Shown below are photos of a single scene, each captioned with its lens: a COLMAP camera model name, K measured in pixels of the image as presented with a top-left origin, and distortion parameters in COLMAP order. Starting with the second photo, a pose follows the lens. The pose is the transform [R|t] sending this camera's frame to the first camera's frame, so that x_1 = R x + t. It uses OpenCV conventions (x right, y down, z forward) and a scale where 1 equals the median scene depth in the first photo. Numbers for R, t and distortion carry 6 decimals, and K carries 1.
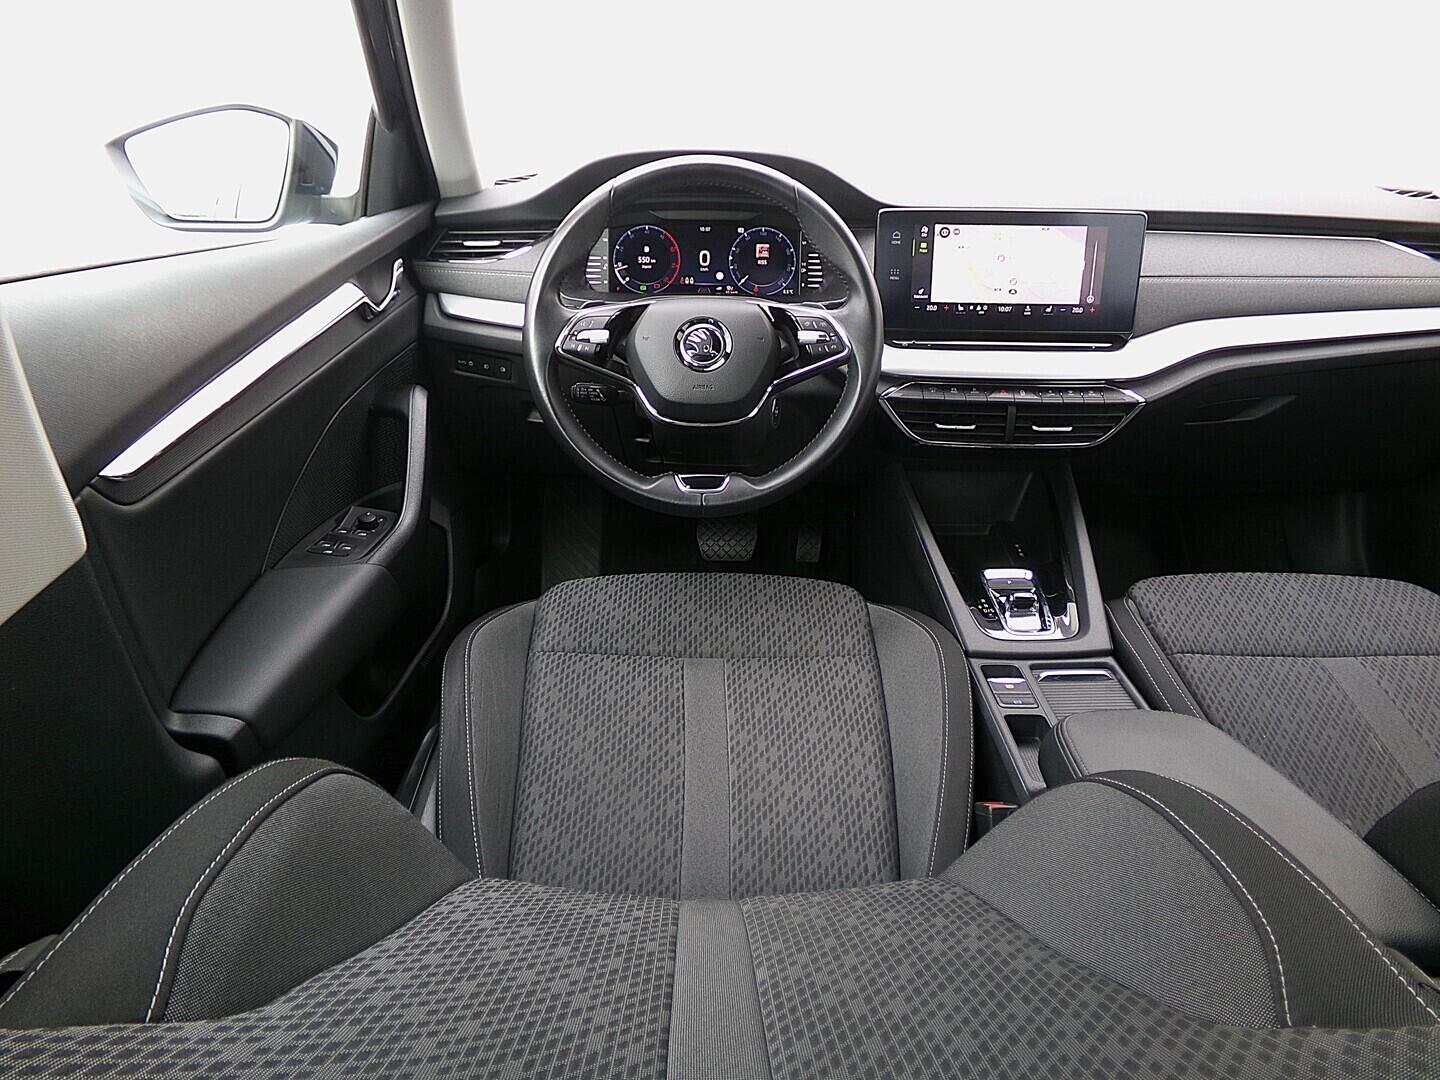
lens RADIAL K [[991.7, 0, 720.0], [0, 991.7, 540.0], [0, 0, 1]] dist [-0.126075, 0.251679]
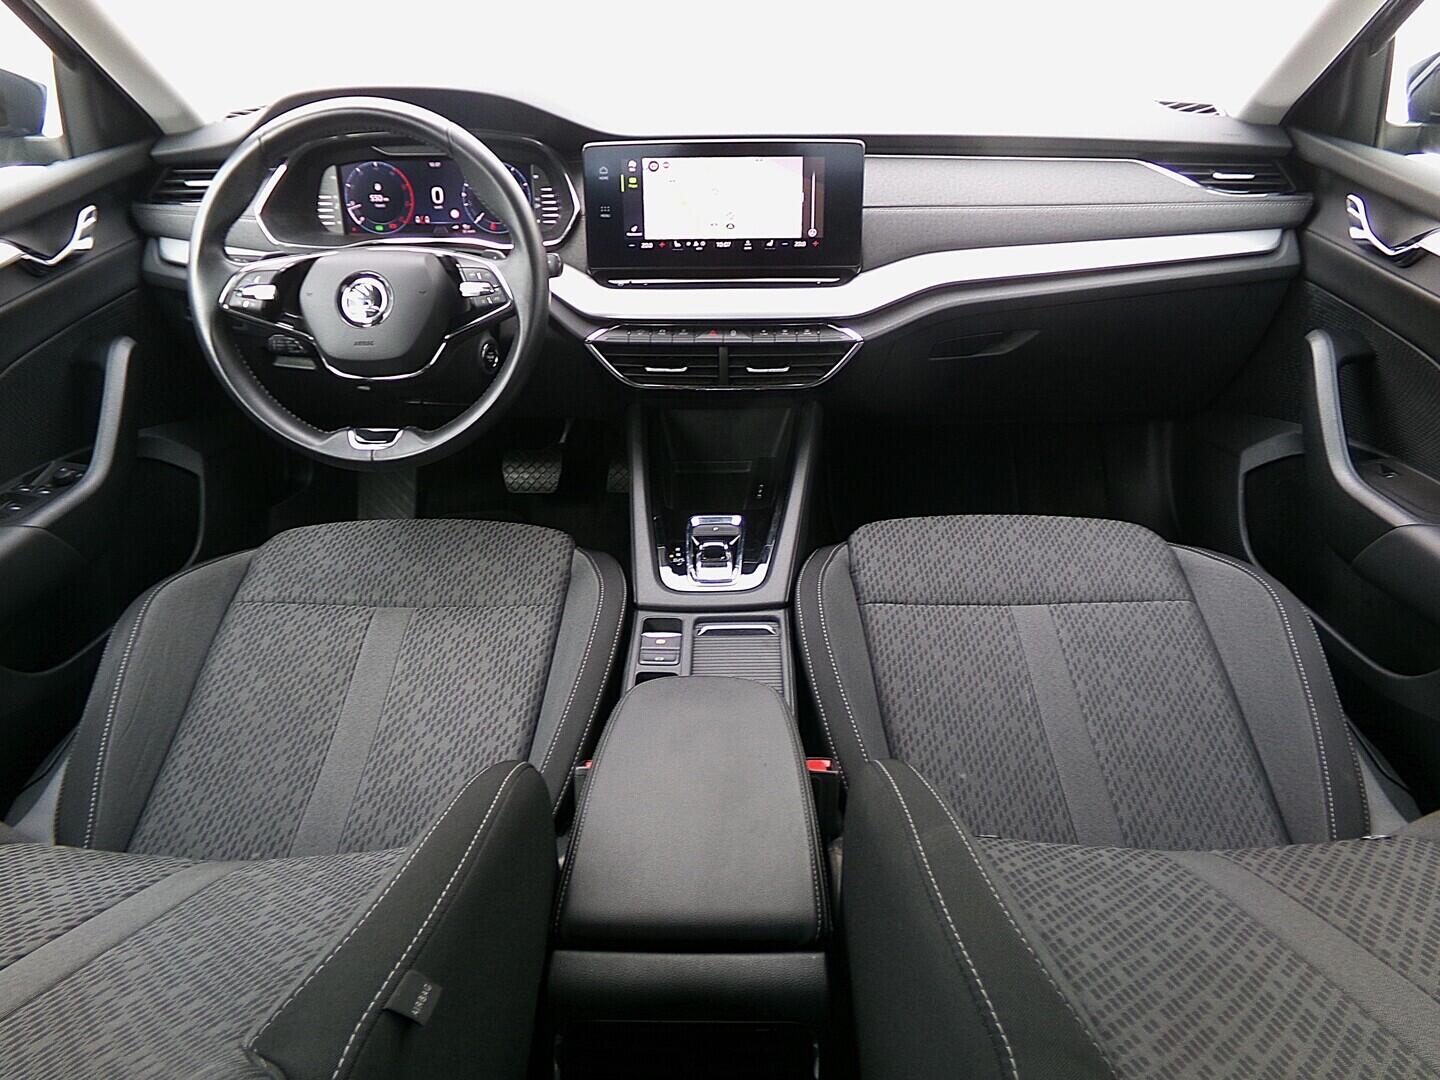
lens RADIAL K [[991.7, 0, 720.0], [0, 991.7, 540.0], [0, 0, 1]] dist [-0.126075, 0.251679]
pose [[0.999095, -0.004958, -0.042239, 0.332317], [0.009546, 0.993984, 0.109107, -0.053199], [0.041444, -0.109411, 0.993132, 0.007658]]
